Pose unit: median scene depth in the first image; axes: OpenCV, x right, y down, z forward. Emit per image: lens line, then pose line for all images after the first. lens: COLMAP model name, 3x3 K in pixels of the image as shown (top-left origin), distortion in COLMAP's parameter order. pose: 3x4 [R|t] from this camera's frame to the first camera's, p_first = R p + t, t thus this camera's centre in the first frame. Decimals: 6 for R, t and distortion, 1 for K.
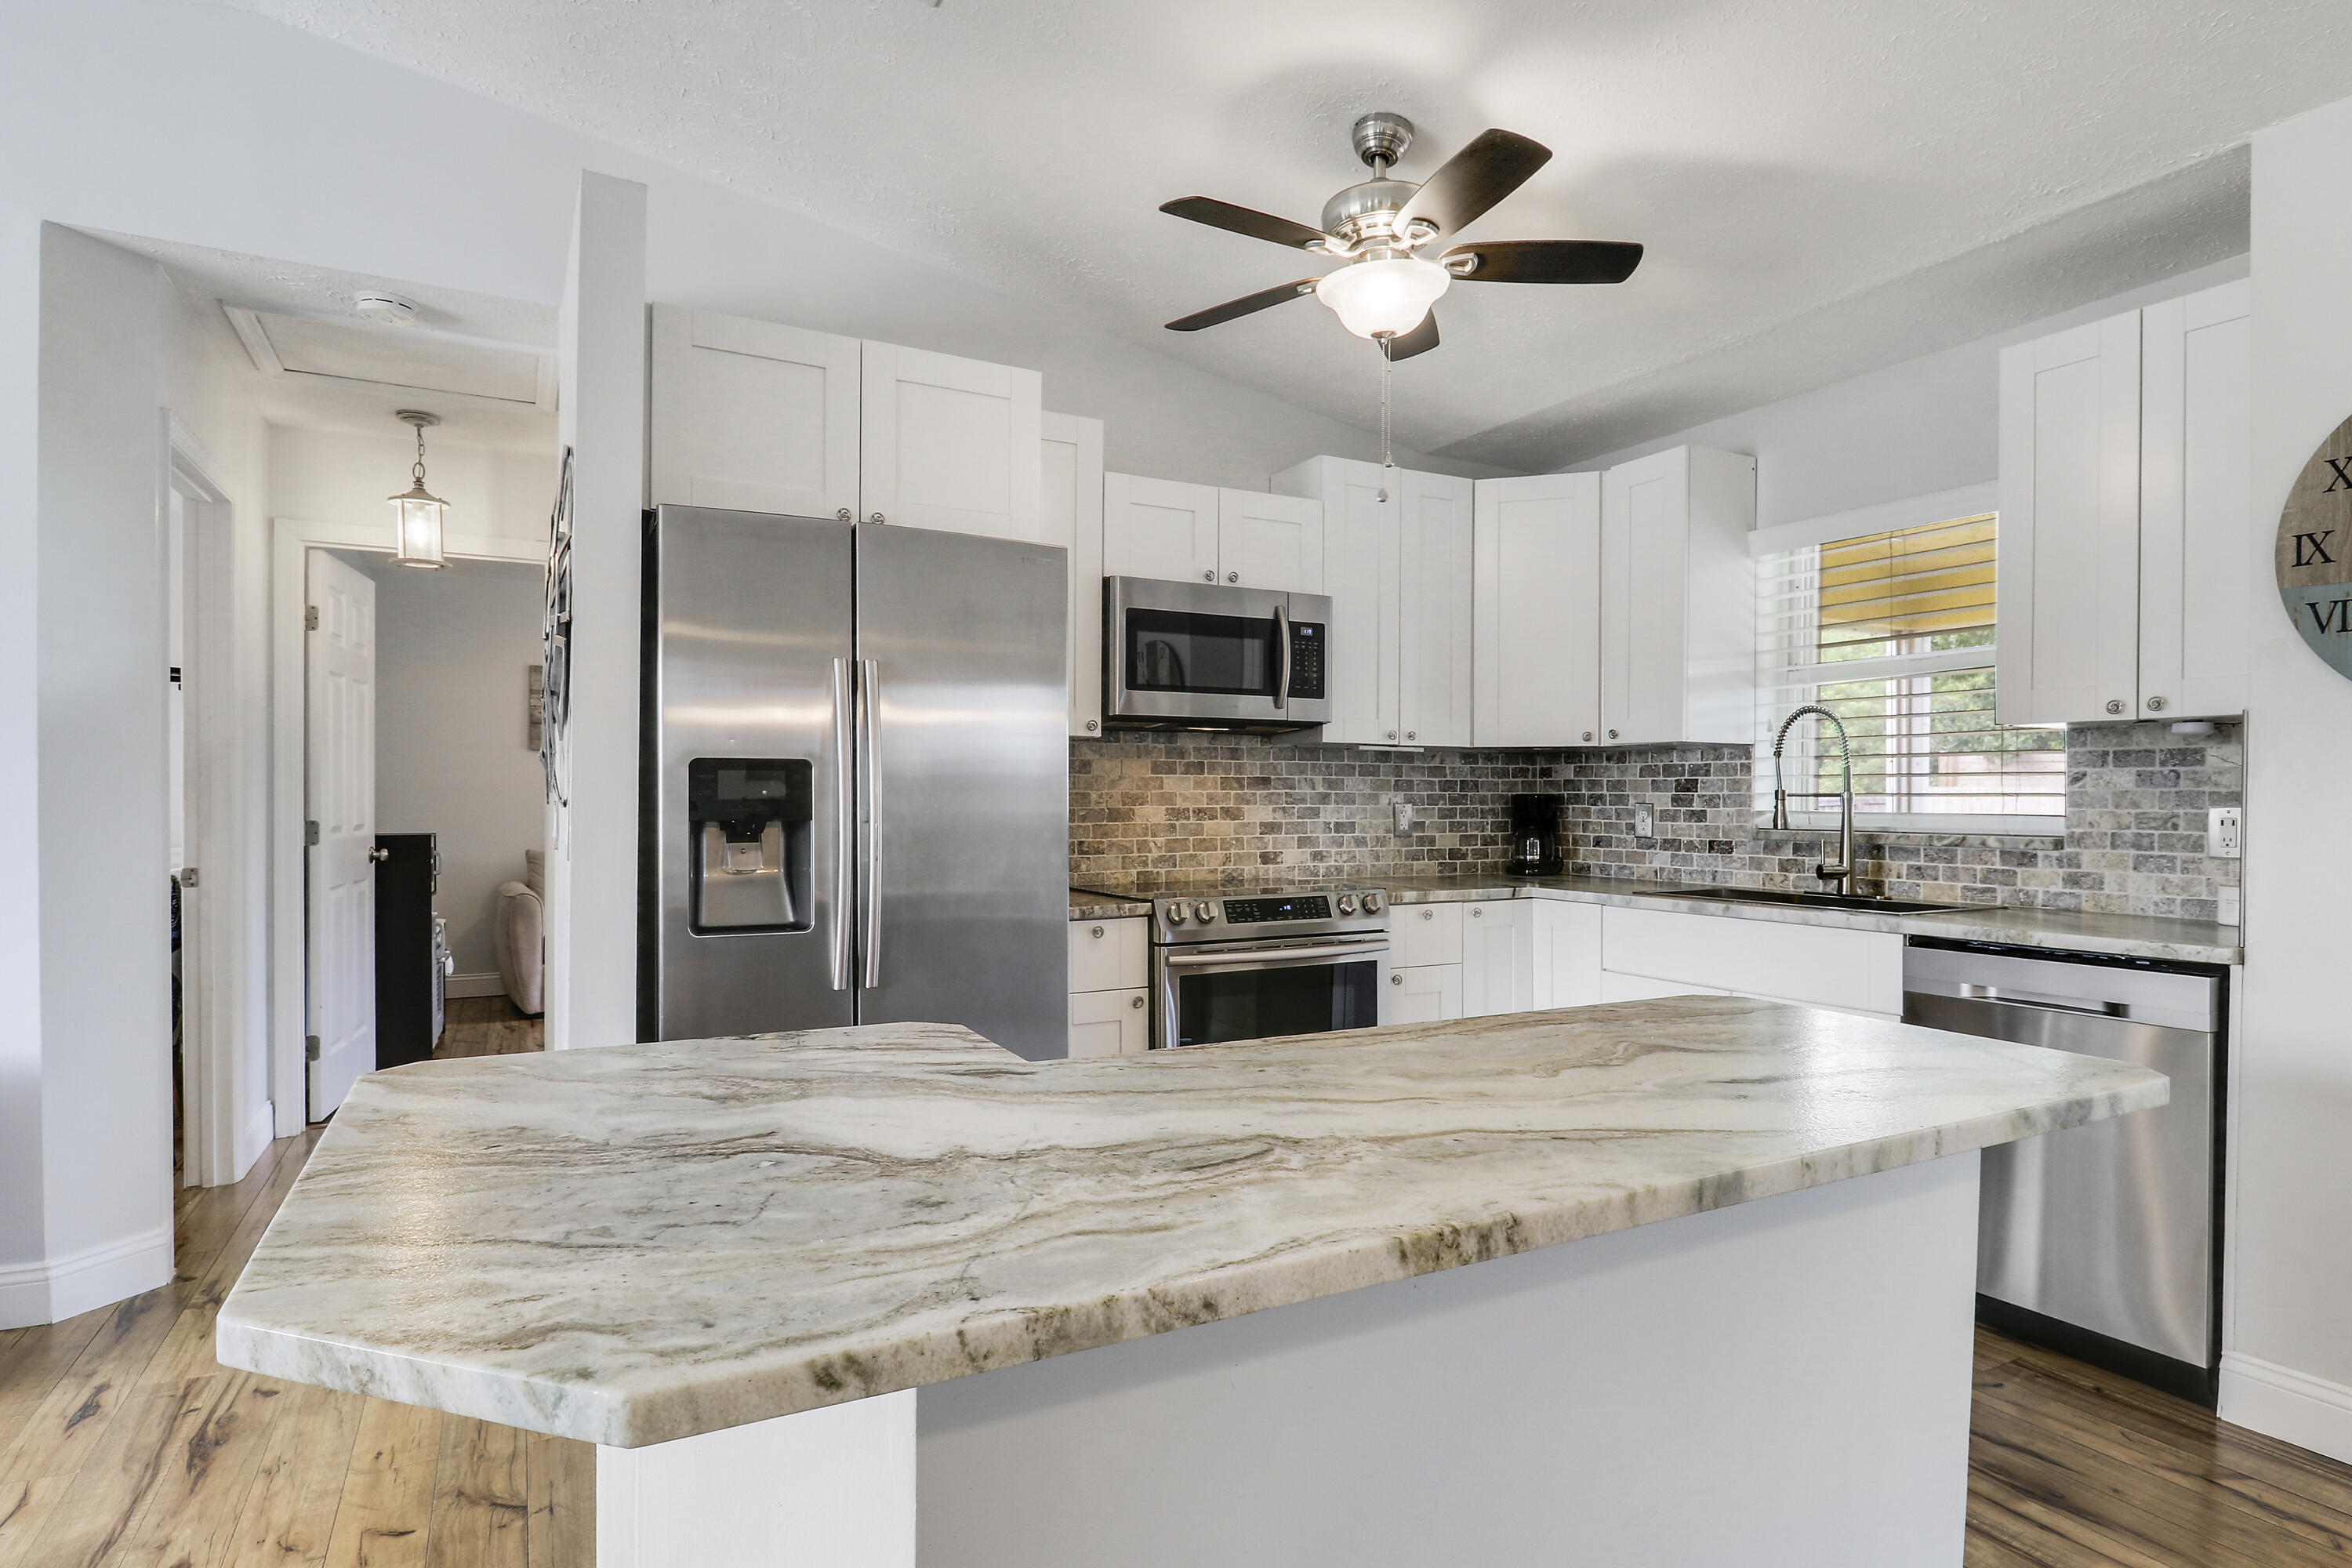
lens RADIAL K [[1237.8, 0, 1175.6], [0, 1237.8, 807.0], [0, 0, 1]] dist [-0.019004, -0.001139]
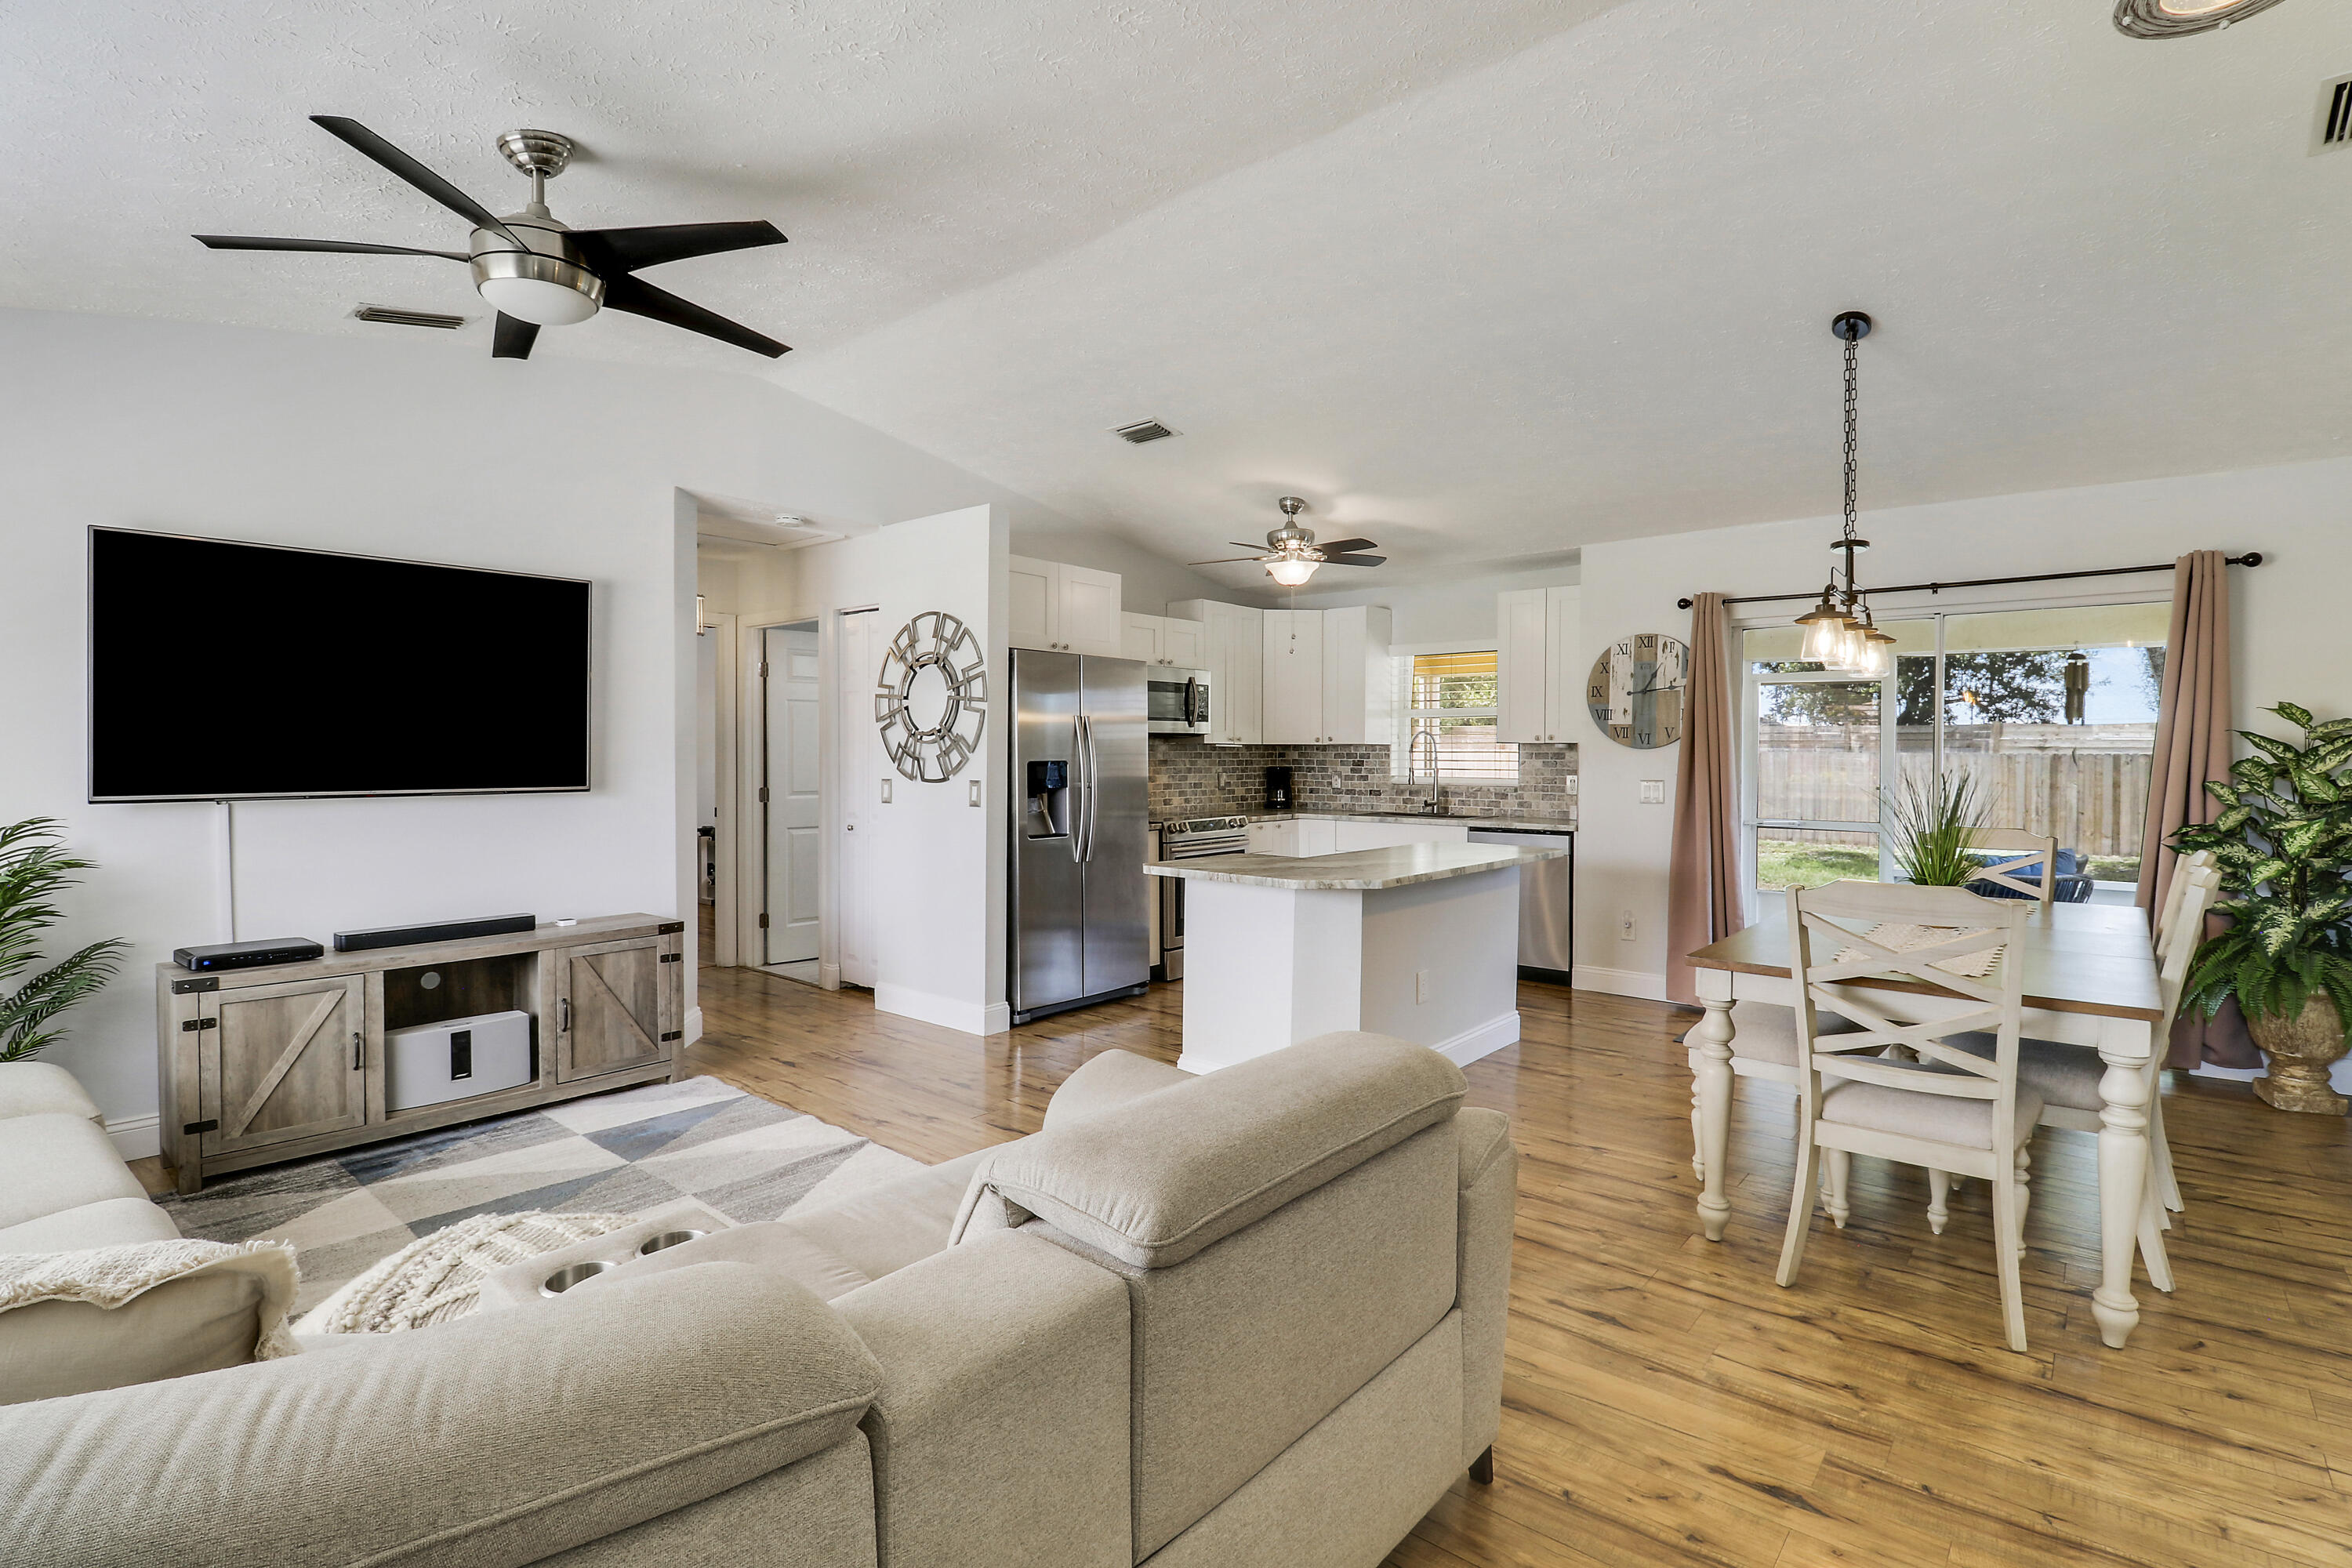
lens RADIAL K [[1106.4, 0, 1165.0], [0, 1106.4, 772.7], [0, 0, 1]] dist [-0.005365, 0.000608]
pose [[0.934196, -0.008645, 0.356656, -0.592447], [0.004395, 0.999909, 0.012727, -0.028769], [-0.356734, -0.010322, 0.934149, -0.669593]]
